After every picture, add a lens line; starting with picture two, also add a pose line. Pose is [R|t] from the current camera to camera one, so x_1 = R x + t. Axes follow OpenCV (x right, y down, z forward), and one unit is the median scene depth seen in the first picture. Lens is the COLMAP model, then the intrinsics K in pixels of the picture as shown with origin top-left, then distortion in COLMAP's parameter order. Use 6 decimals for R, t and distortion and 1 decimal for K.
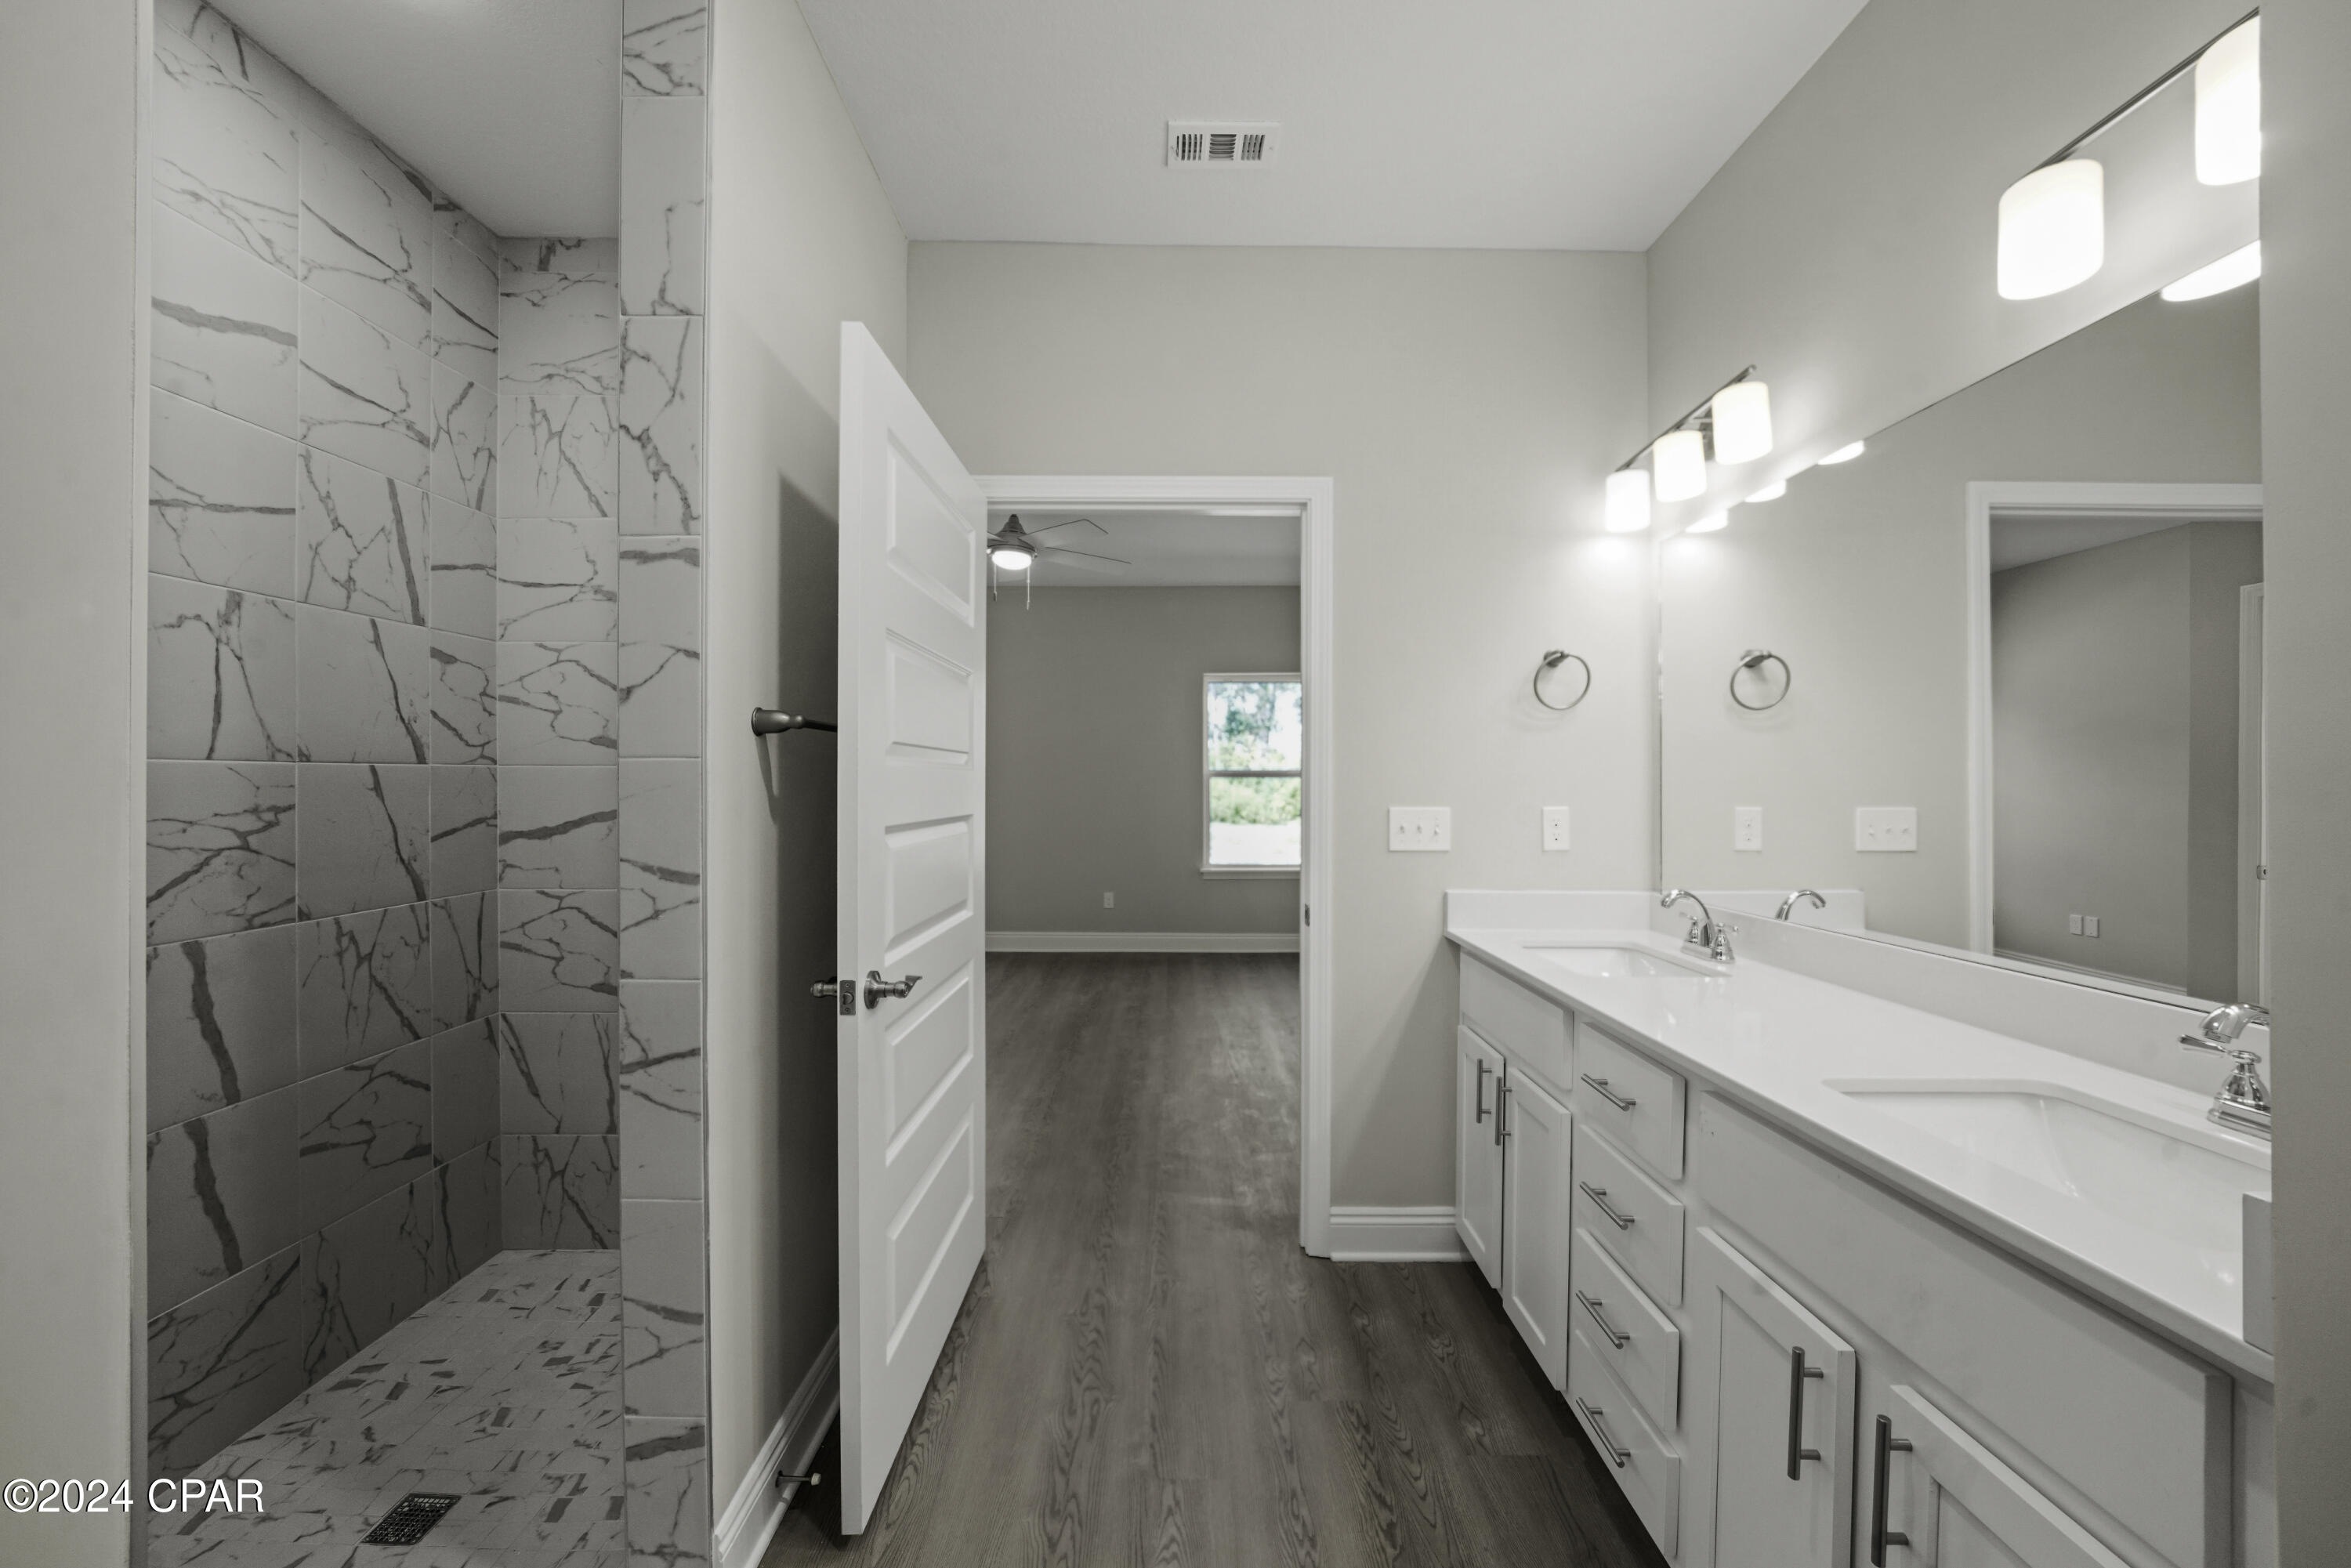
lens RADIAL K [[841.4, 0, 1193.7], [0, 841.4, 786.0], [0, 0, 1]] dist [-0.014784, 0.000098]
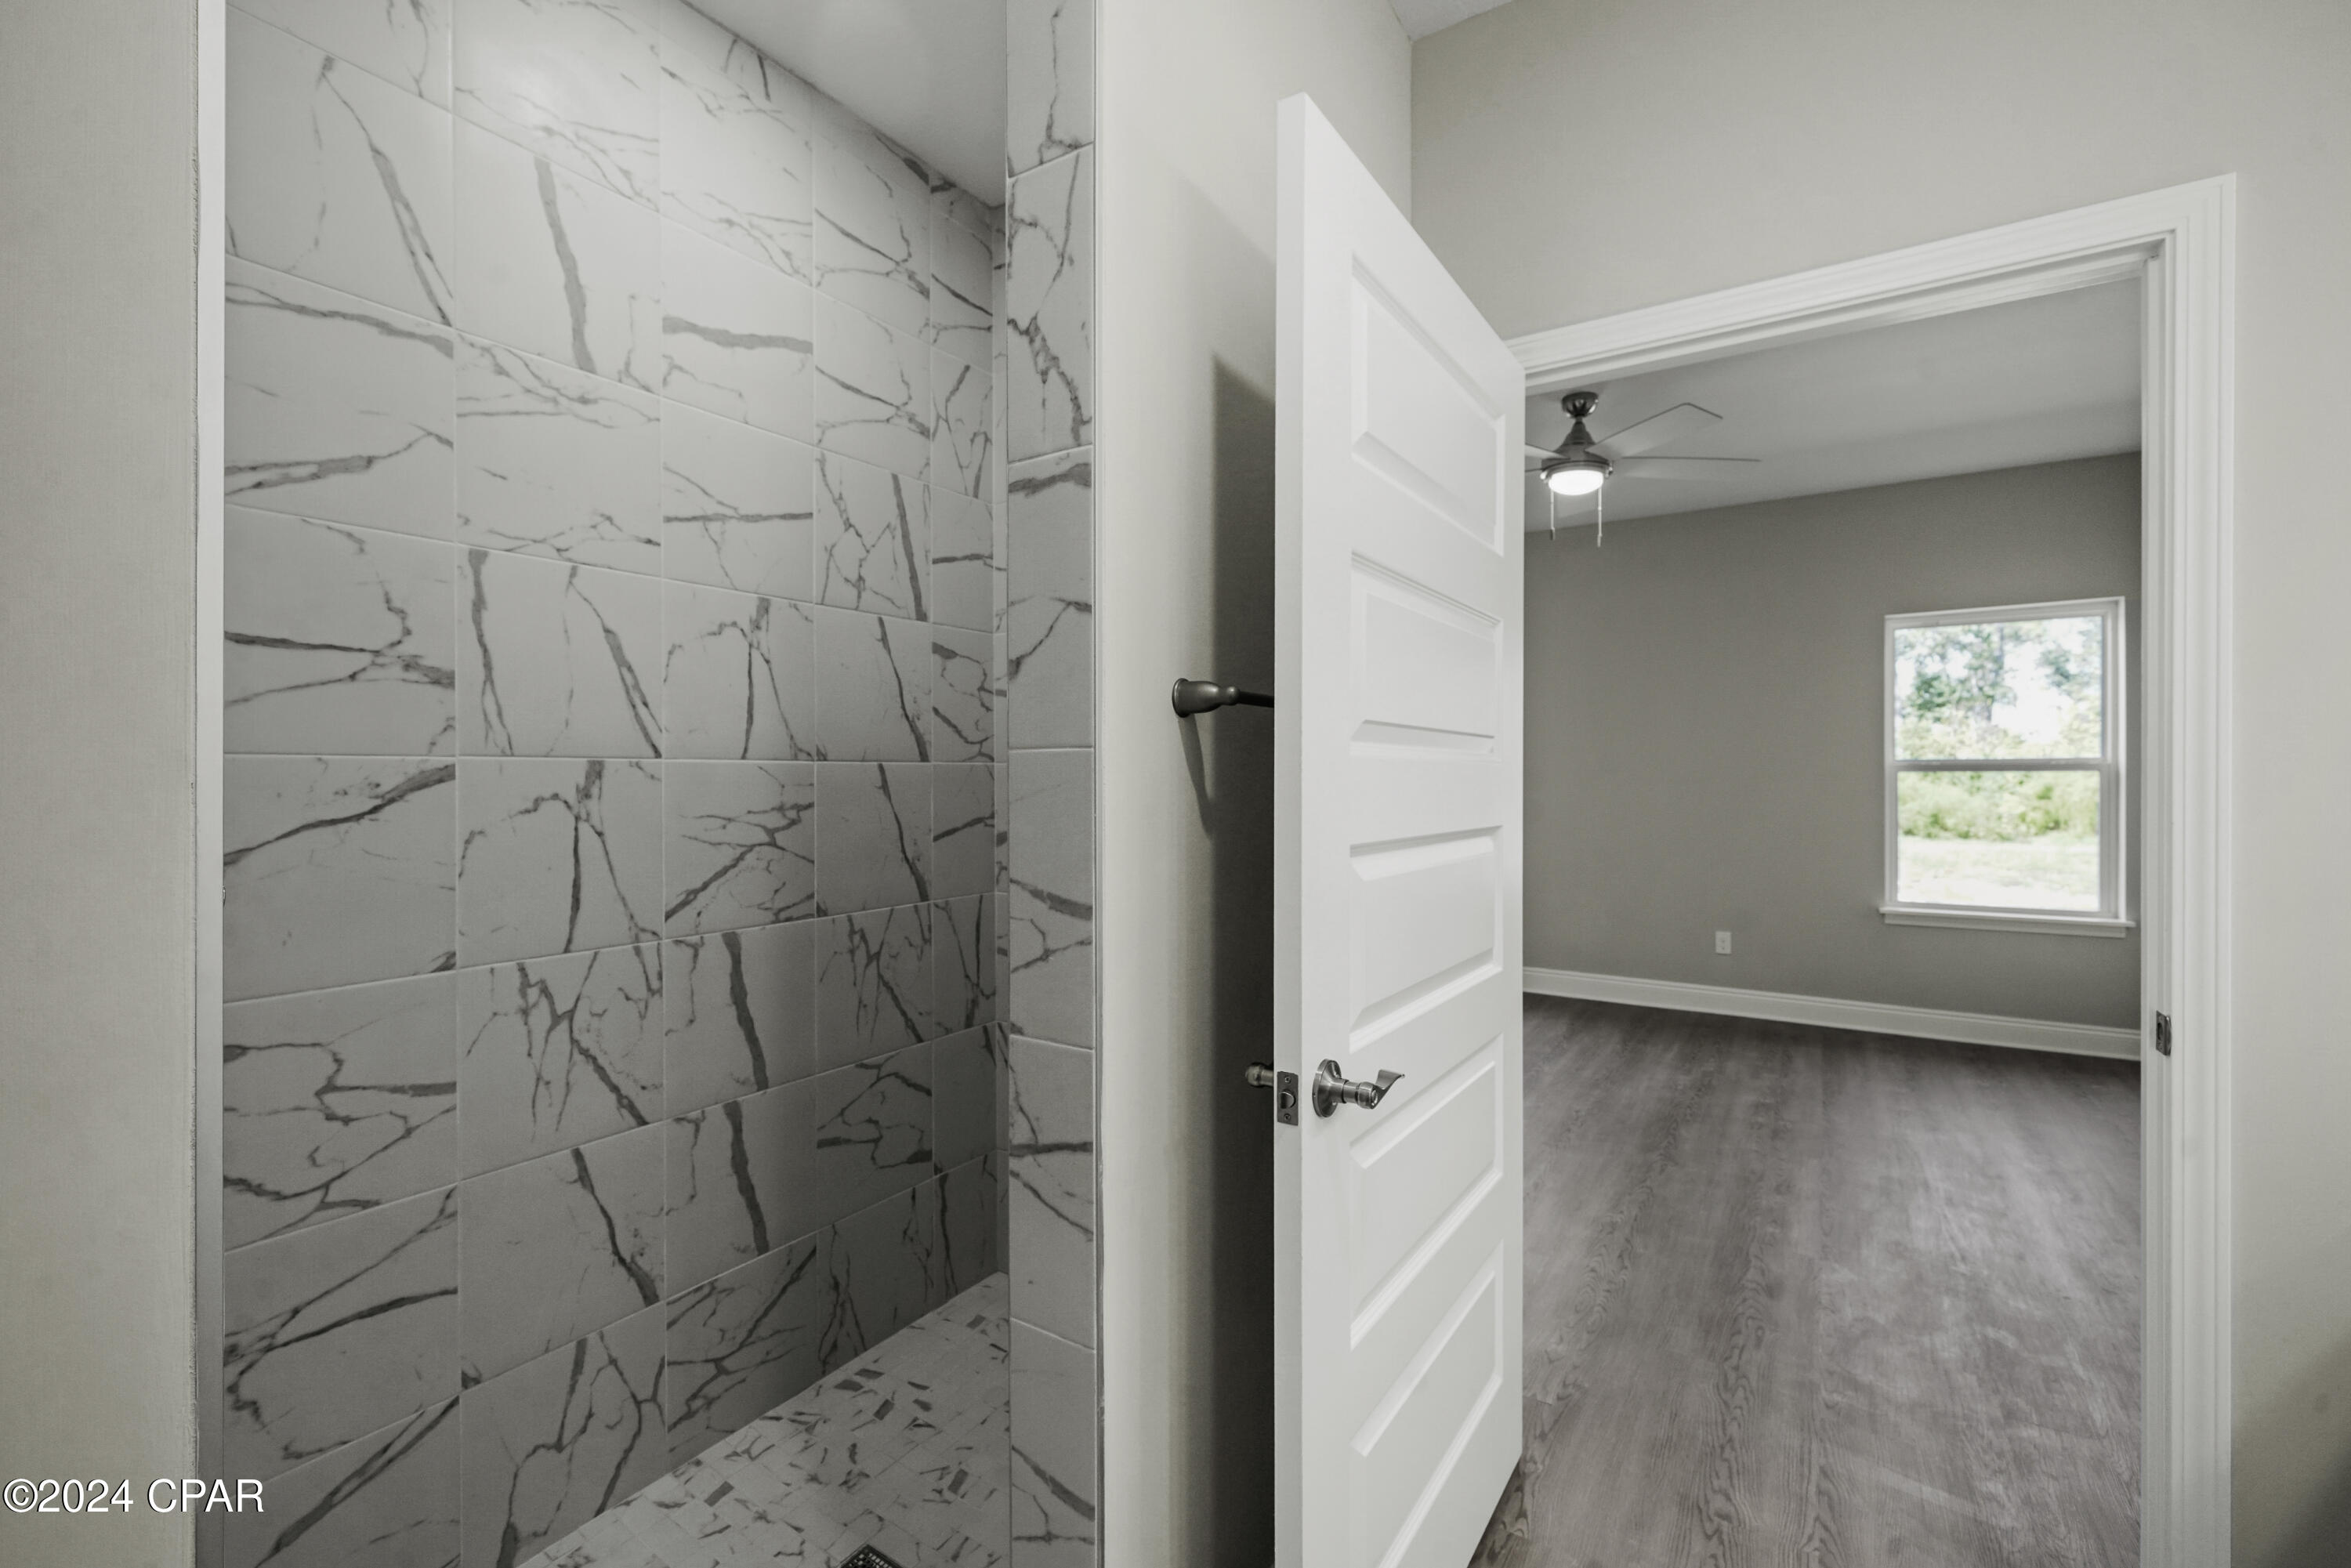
lens RADIAL K [[971.9, 0, 1172.8], [0, 971.9, 782.0], [0, 0, 1]] dist [0.001097, 0.000615]
pose [[0.816769, -0.000431, -0.576964, -0.031067], [-0.000559, 0.999999, -0.001538, -0.001503], [0.576964, 0.001578, 0.816768, 0.268107]]
